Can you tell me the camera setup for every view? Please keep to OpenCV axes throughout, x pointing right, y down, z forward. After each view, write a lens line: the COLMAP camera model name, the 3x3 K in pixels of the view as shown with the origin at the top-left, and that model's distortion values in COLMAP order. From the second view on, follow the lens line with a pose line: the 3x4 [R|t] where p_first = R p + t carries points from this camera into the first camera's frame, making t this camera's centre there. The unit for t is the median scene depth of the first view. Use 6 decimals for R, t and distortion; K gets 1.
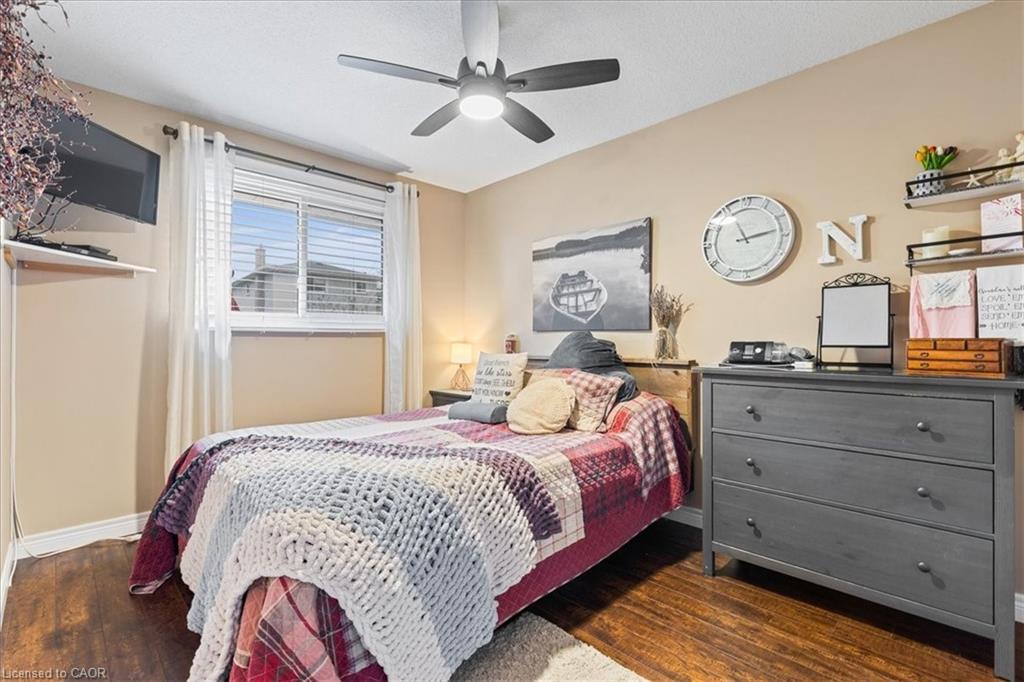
lens RADIAL K [[470.0, 0, 511.4], [0, 470.0, 339.7], [0, 0, 1]] dist [0.001029, 0.000082]
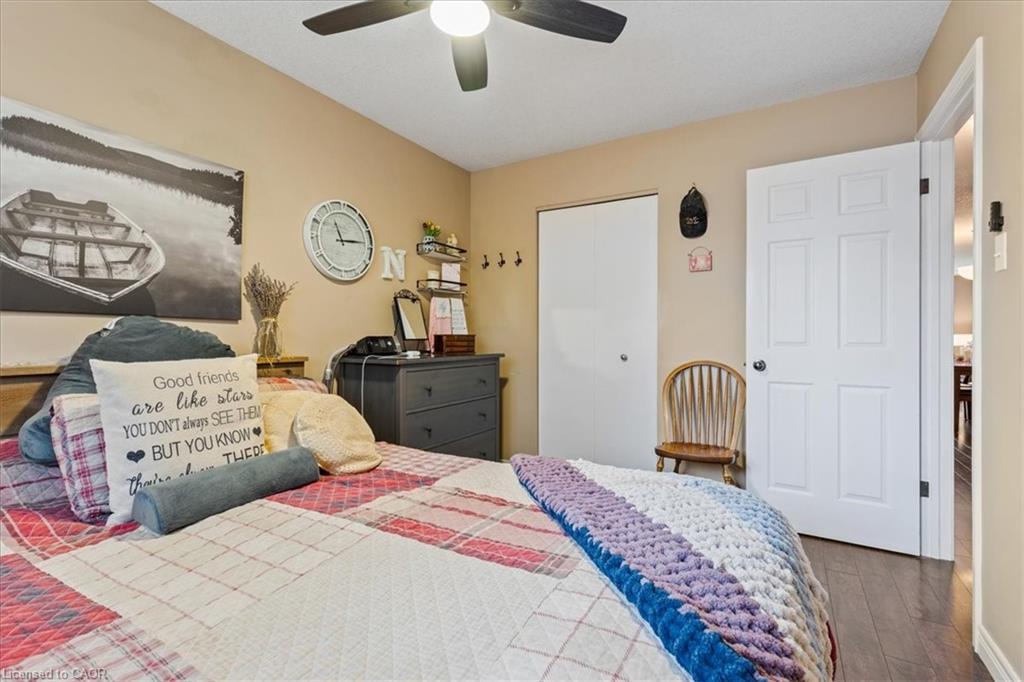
lens RADIAL K [[470.0, 0, 512.4], [0, 470.0, 338.9], [0, 0, 1]] dist [0.001029, 0.000082]
pose [[-0.279454, -0.003996, 0.960151, -0.530982], [-0.006929, 0.999974, 0.002146, 0.004537], [-0.960134, -0.006053, -0.279474, 0.757384]]
